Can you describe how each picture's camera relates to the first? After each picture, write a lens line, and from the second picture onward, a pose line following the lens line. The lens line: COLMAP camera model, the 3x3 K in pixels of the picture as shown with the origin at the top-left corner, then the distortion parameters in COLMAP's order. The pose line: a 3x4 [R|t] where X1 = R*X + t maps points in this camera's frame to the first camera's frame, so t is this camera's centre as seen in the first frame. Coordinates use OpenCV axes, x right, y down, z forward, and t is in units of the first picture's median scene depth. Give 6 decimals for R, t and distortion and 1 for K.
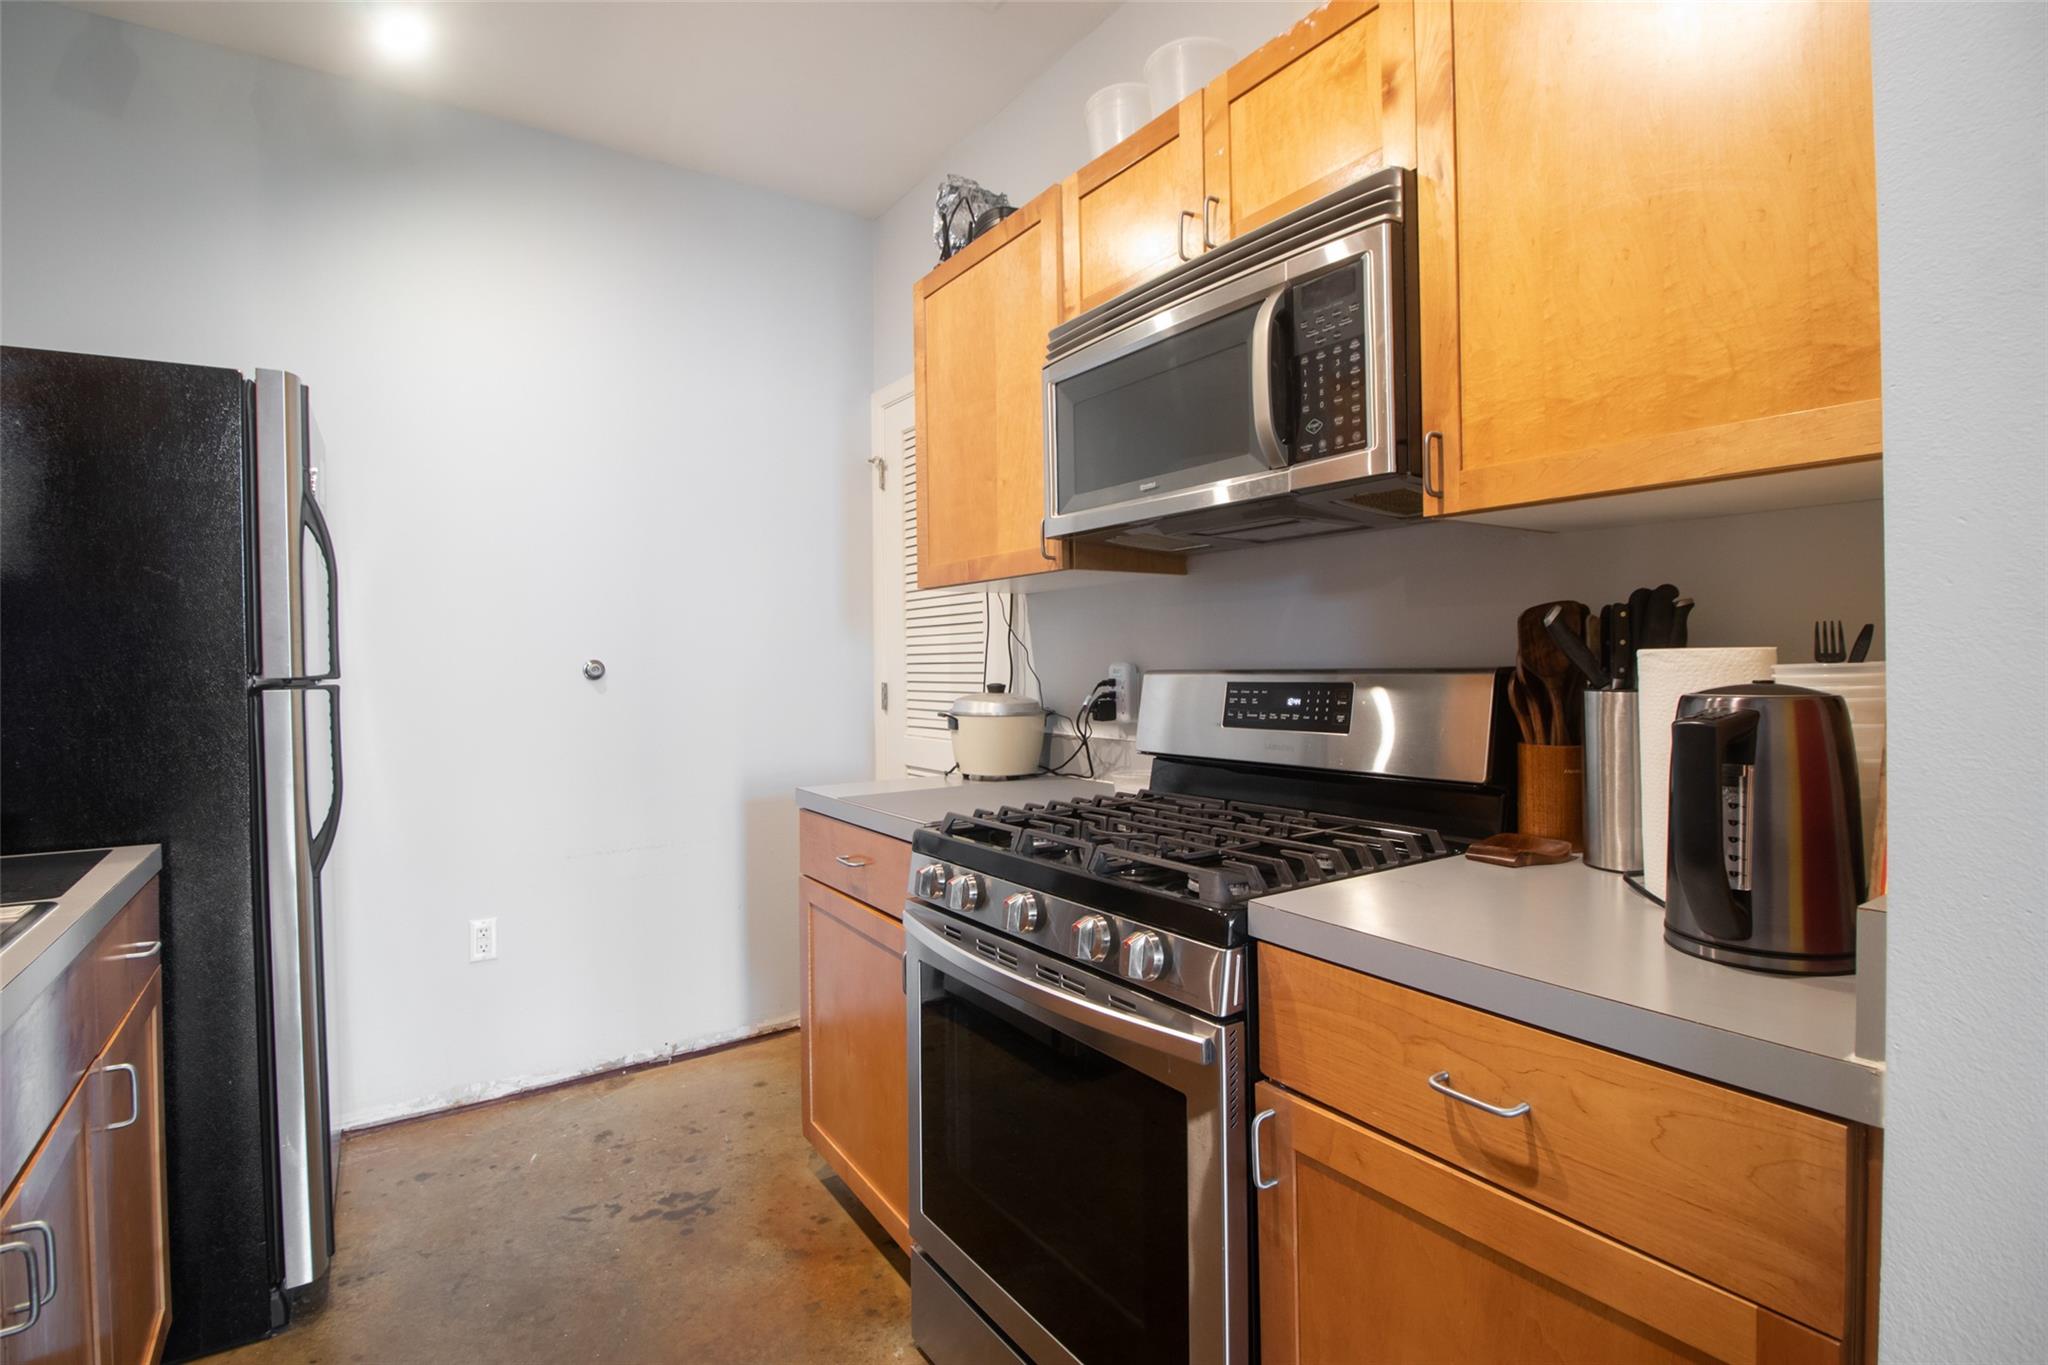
lens RADIAL K [[947.3, 0, 1015.6], [0, 947.3, 675.5], [0, 0, 1]] dist [-0.020947, -0.003028]
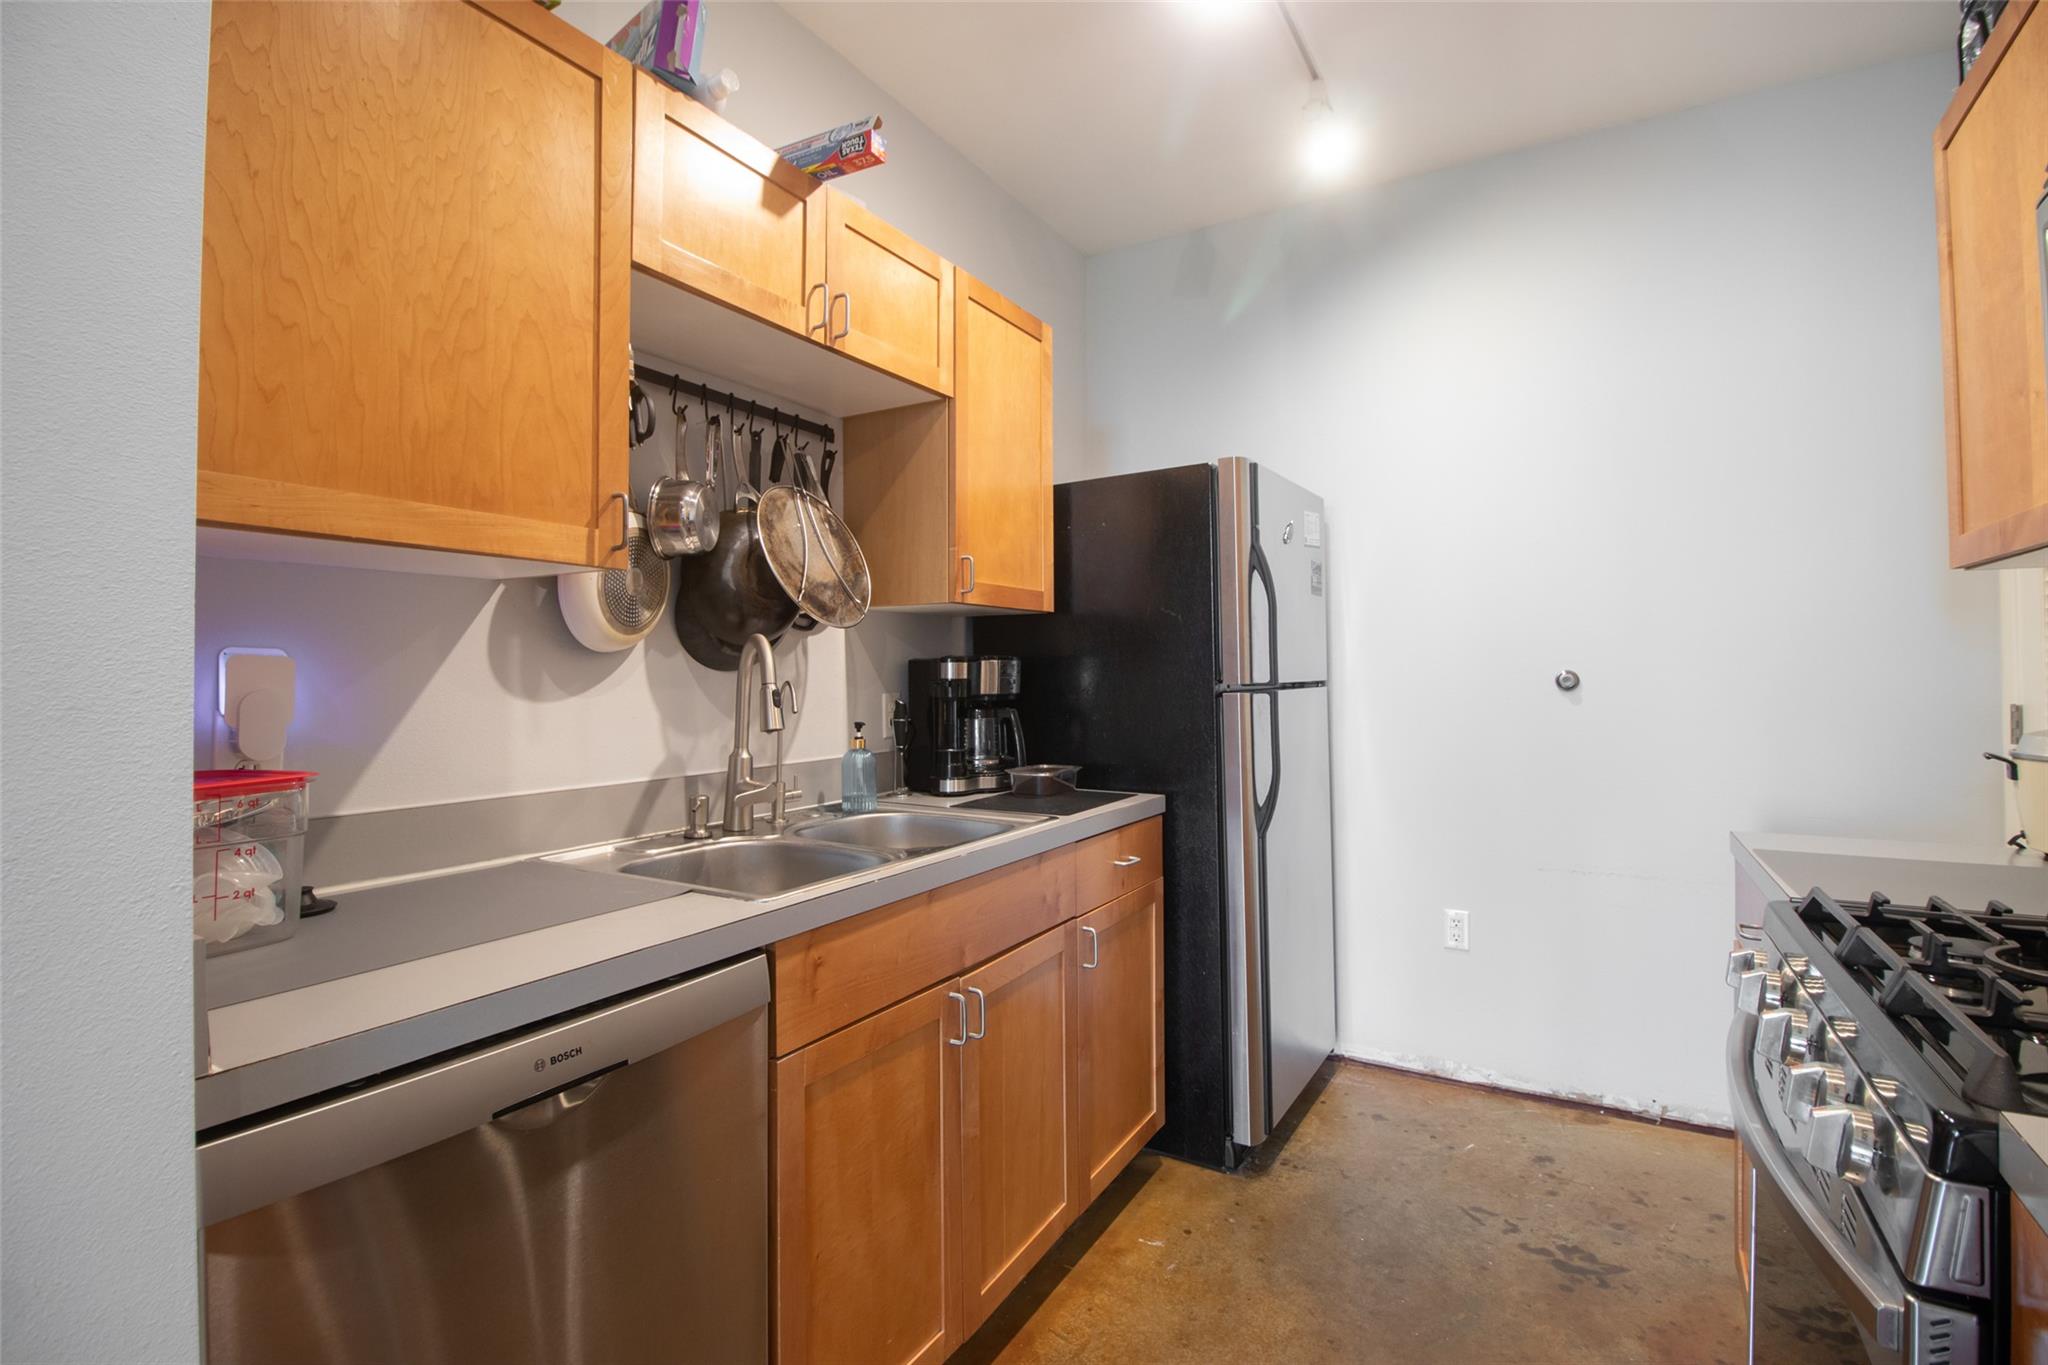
lens RADIAL K [[947.3, 0, 1016.2], [0, 947.3, 676.2], [0, 0, 1]] dist [-0.020947, -0.003028]
pose [[0.409530, 0.009989, -0.912242, 0.242383], [-0.012443, 0.999908, 0.005363, -0.009387], [0.912212, 0.009154, 0.409616, 0.113088]]
